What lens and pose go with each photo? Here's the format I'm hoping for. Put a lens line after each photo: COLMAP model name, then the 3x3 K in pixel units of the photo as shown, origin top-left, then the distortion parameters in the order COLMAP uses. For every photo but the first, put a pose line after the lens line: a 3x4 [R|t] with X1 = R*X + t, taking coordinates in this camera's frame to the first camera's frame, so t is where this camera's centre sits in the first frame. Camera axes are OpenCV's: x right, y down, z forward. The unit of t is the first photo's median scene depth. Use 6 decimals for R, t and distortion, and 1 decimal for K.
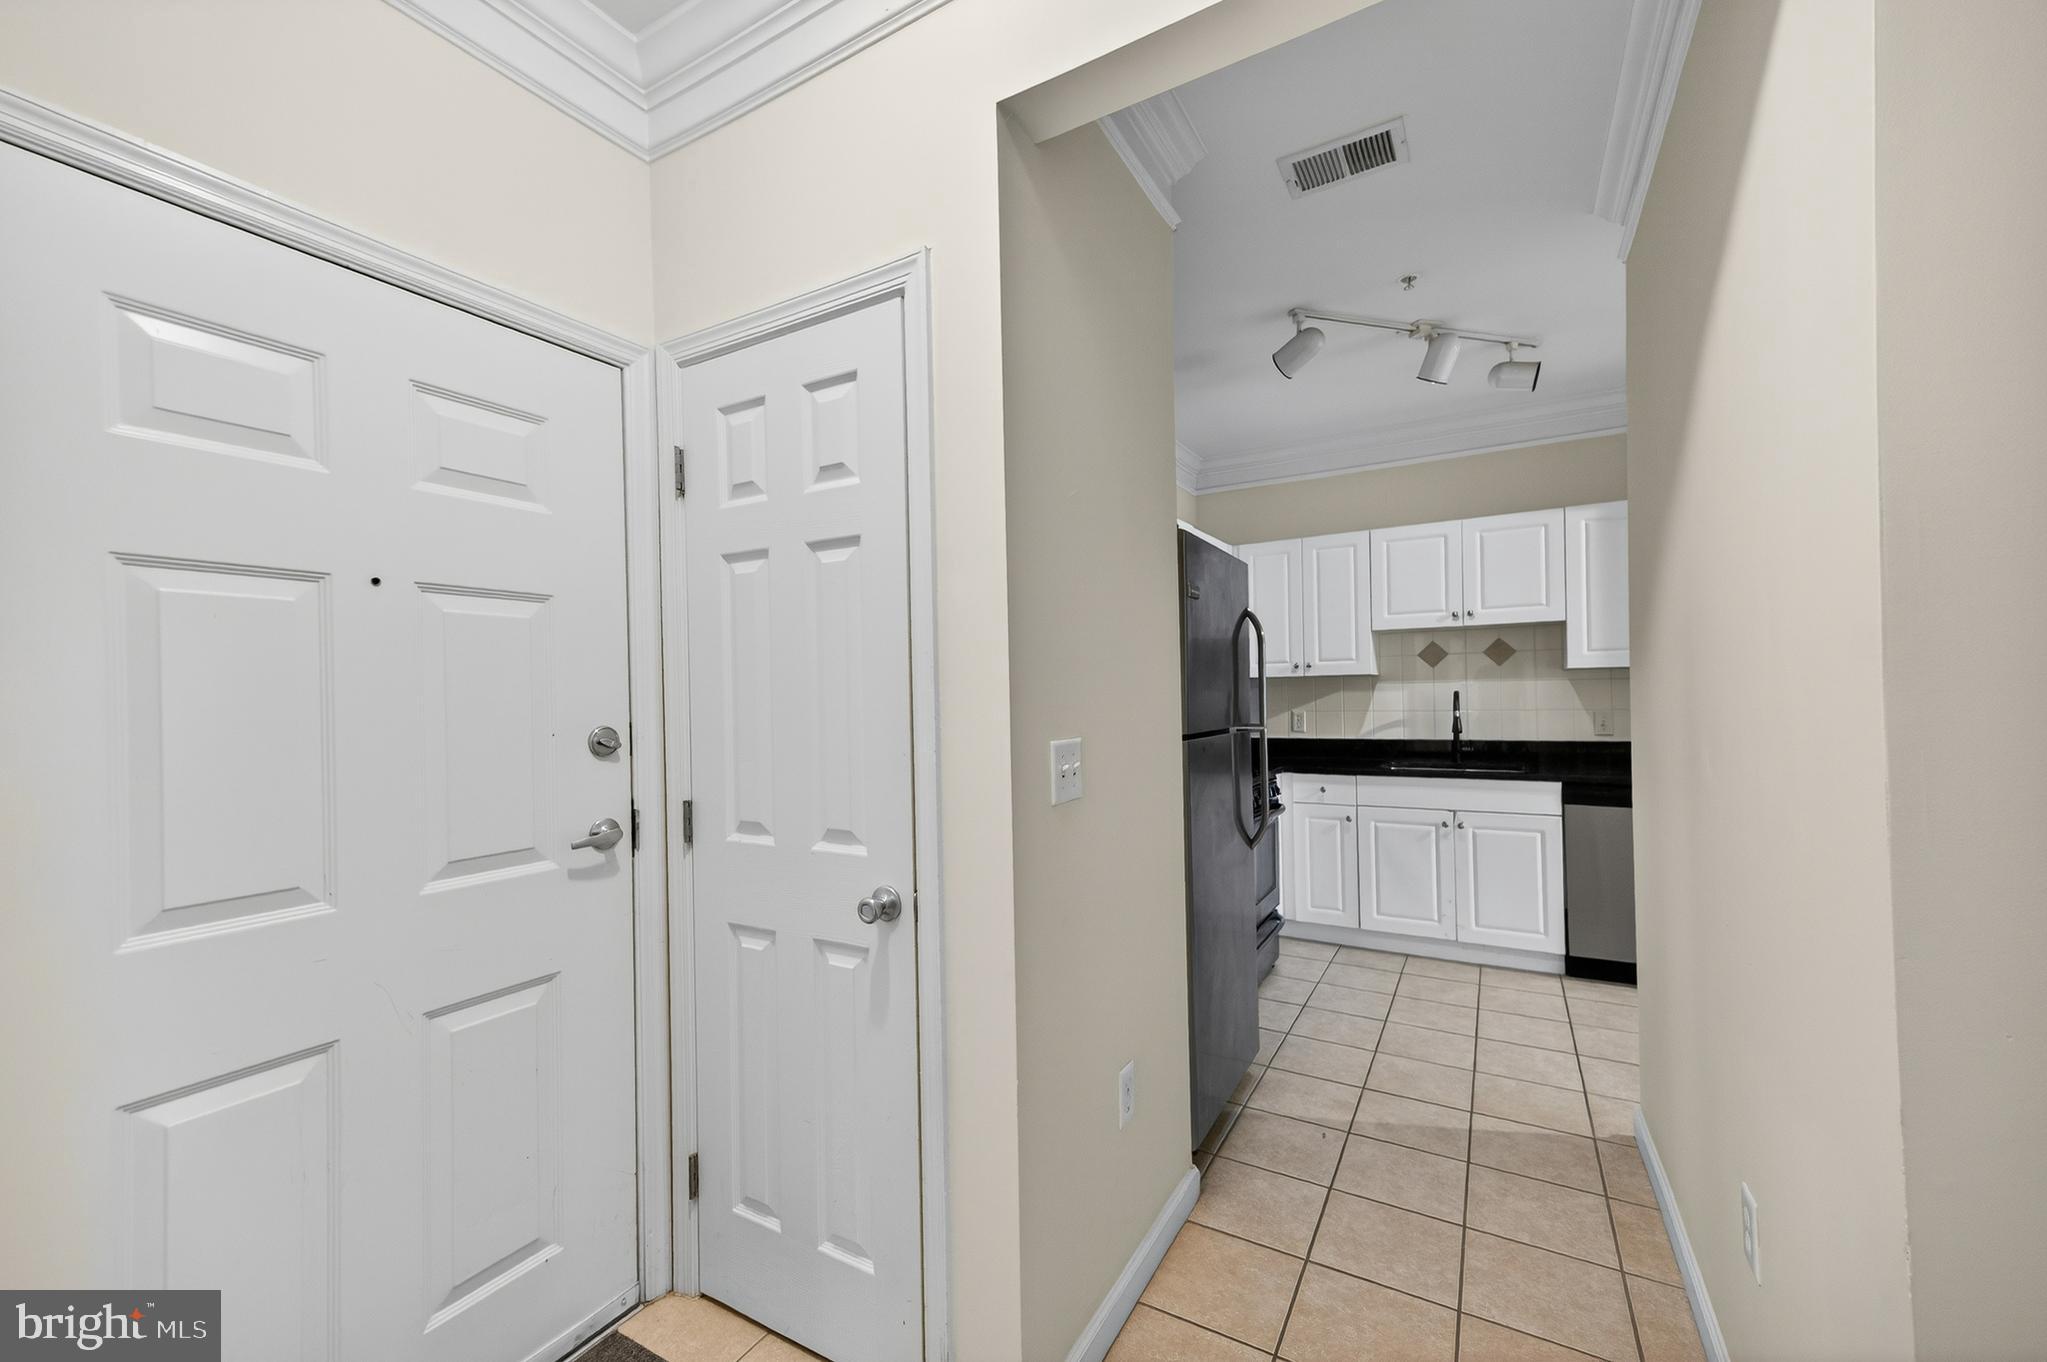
lens RADIAL K [[831.6, 0, 964.4], [0, 831.6, 686.3], [0, 0, 1]] dist [-0.003207, -0.000012]
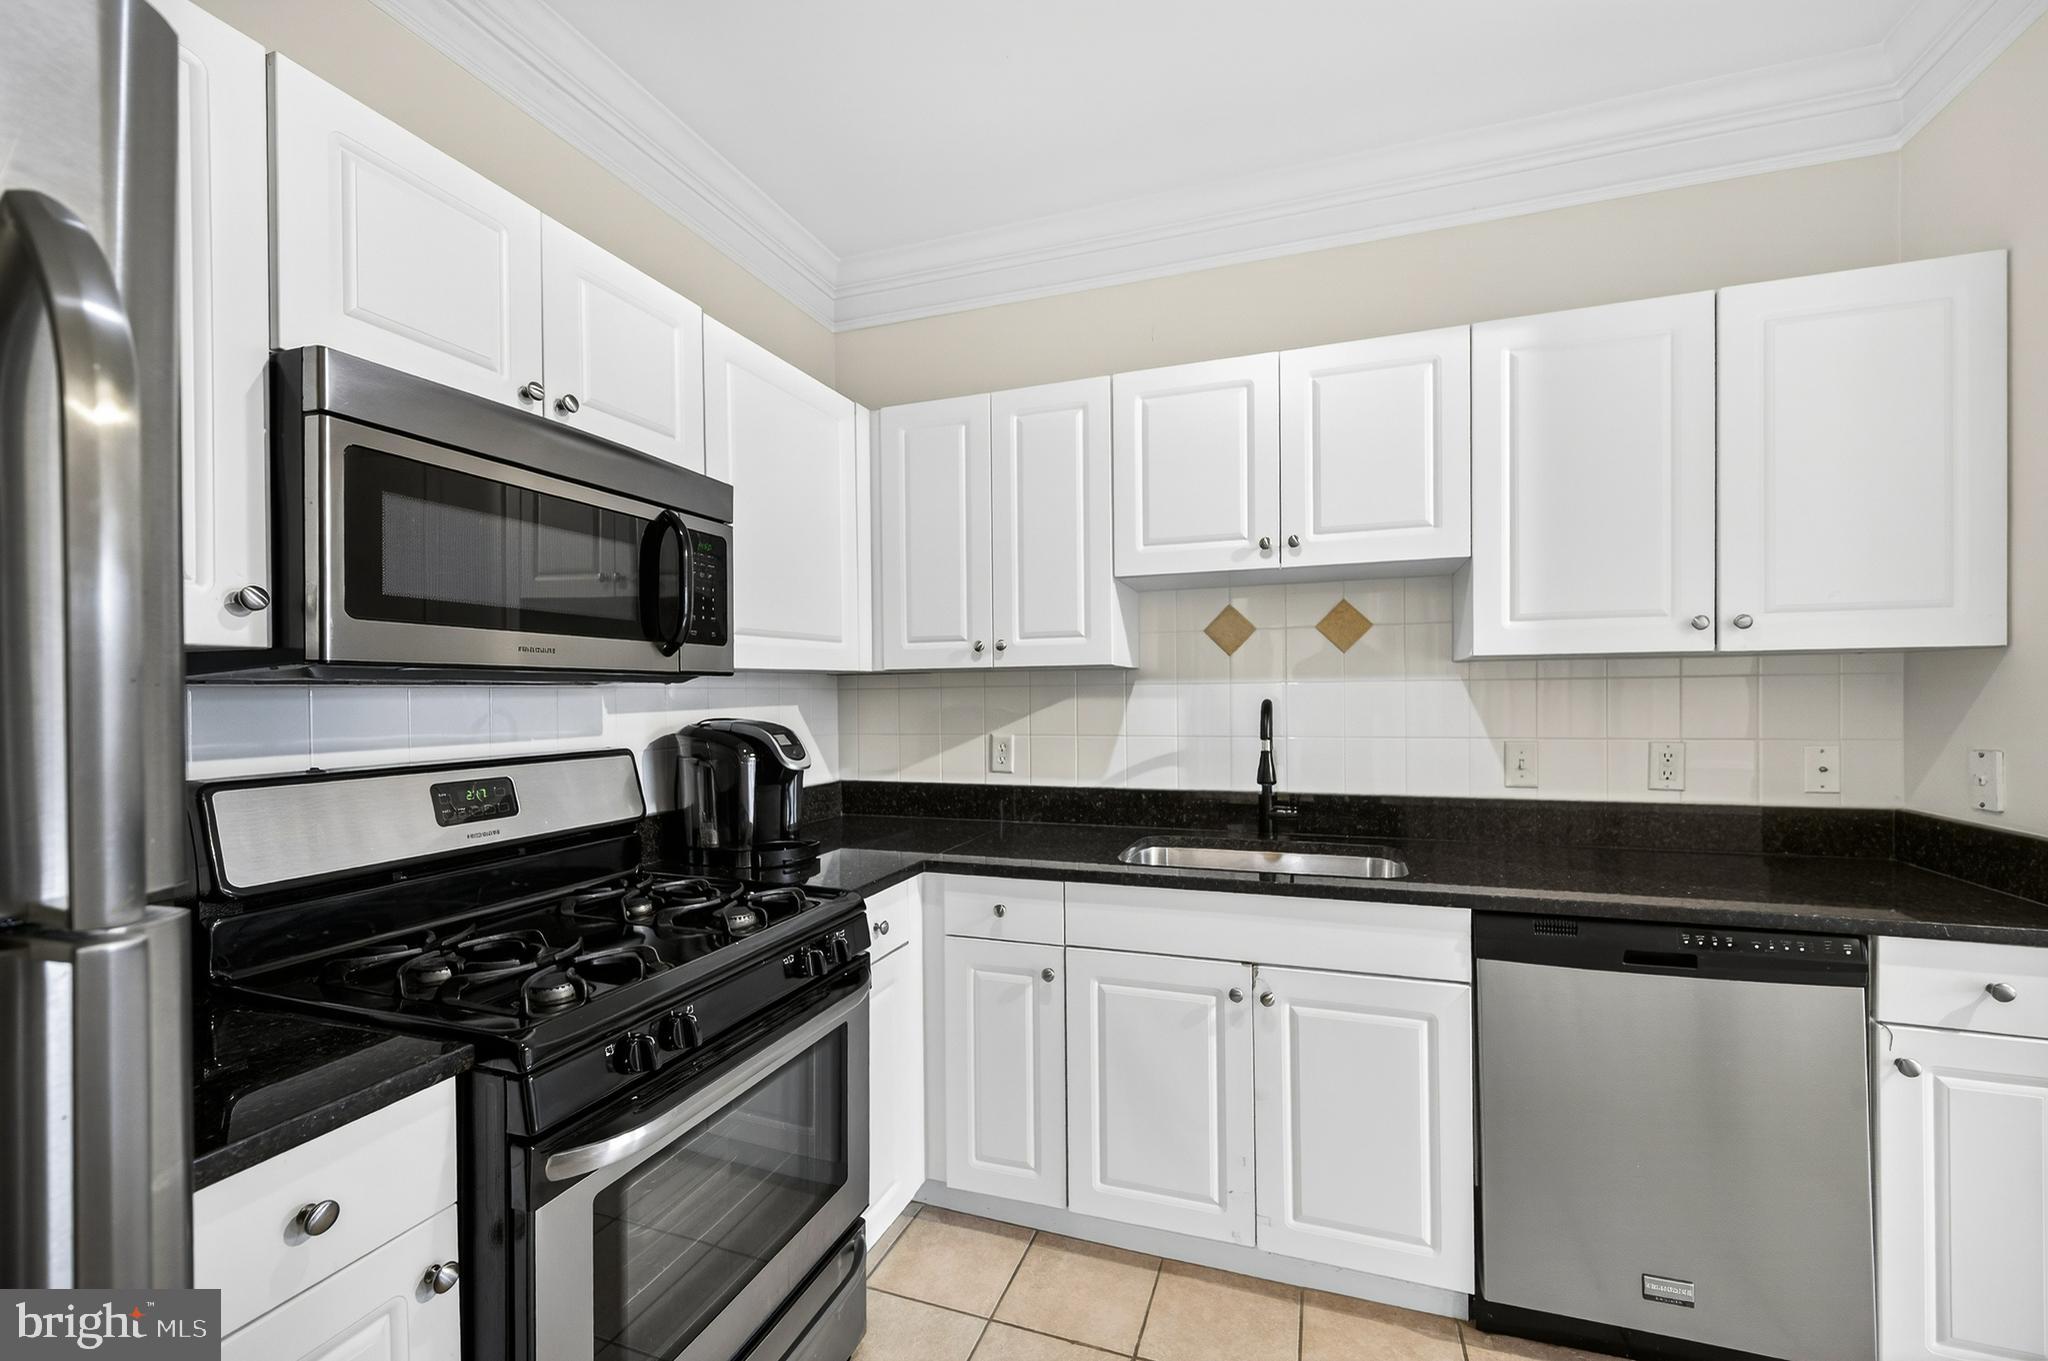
lens RADIAL K [[832.0, 0, 1019.4], [0, 832.0, 697.1], [0, 0, 1]] dist [-0.003207, -0.000012]
pose [[0.976336, 0.007616, 0.216123, 0.344143], [-0.009730, 0.999915, 0.008718, 0.001584], [-0.216038, -0.010615, 0.976327, 0.551721]]
